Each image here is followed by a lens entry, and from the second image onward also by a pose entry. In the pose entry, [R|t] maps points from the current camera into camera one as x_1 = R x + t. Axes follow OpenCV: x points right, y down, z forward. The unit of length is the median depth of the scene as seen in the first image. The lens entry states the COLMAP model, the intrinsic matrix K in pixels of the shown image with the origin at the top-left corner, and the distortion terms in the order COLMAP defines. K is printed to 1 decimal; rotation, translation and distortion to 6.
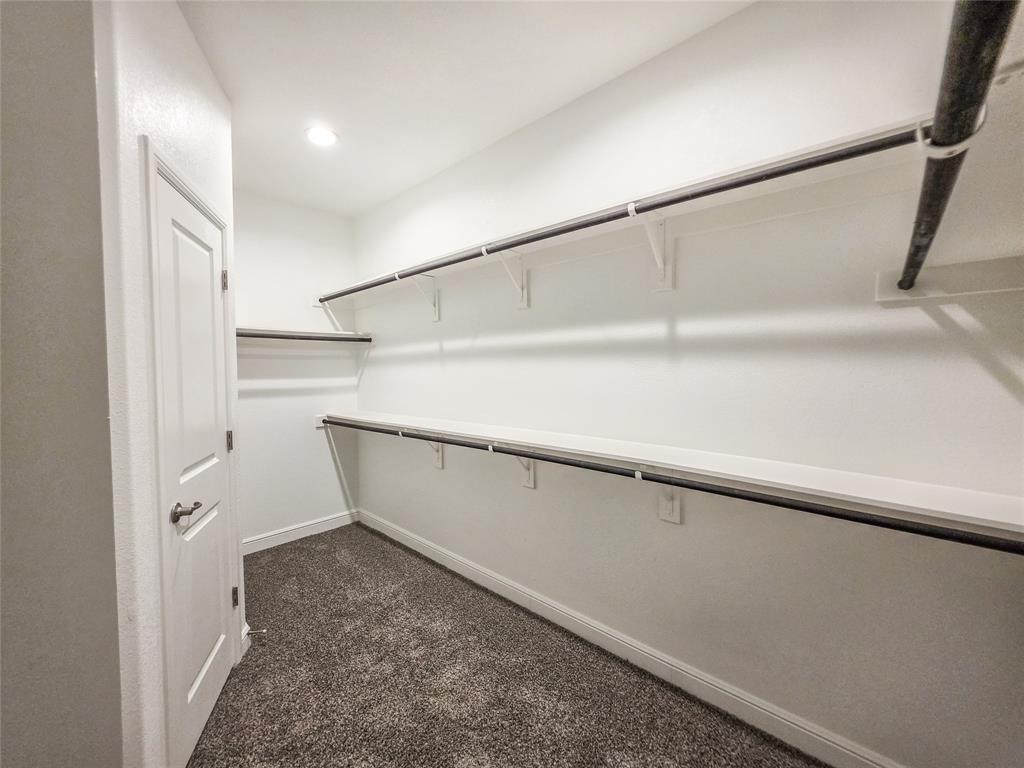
lens RADIAL K [[410.7, 0, 508.0], [0, 410.7, 382.5], [0, 0, 1]] dist [-0.006520, 0.001924]
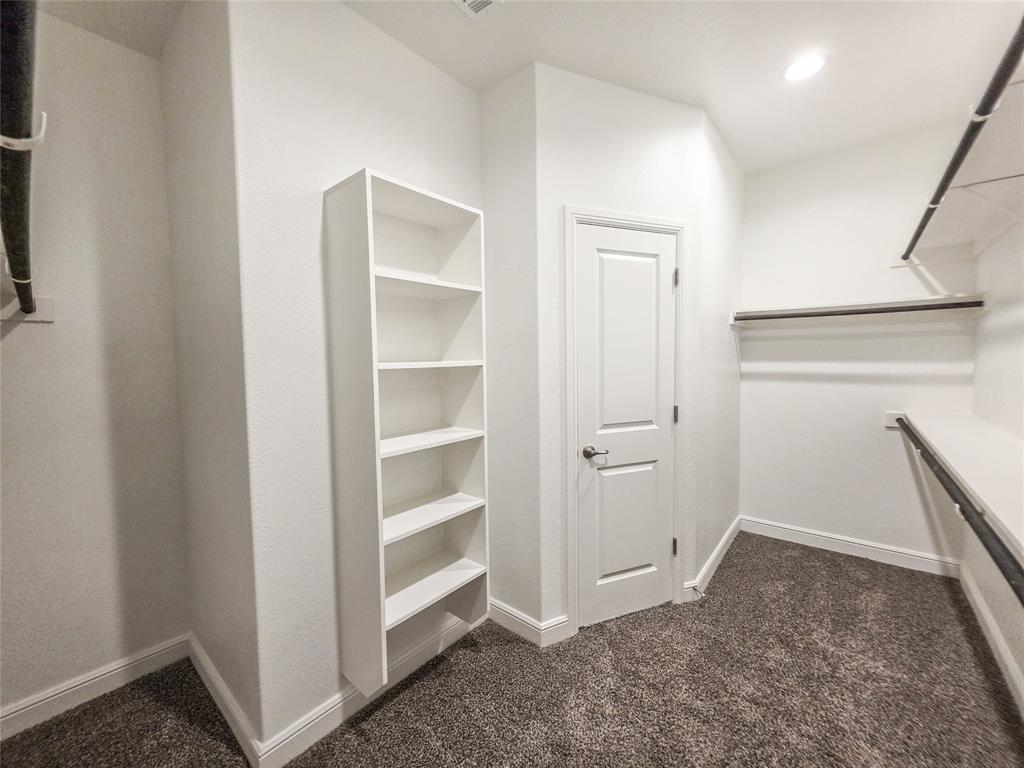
lens RADIAL K [[410.7, 0, 508.1], [0, 410.7, 382.9], [0, 0, 1]] dist [-0.006520, 0.001924]
pose [[0.057031, 0.072010, -0.995772, 0.278839], [-0.022083, 0.997242, 0.070852, -0.012204], [0.998128, 0.017949, 0.058464, 0.276621]]
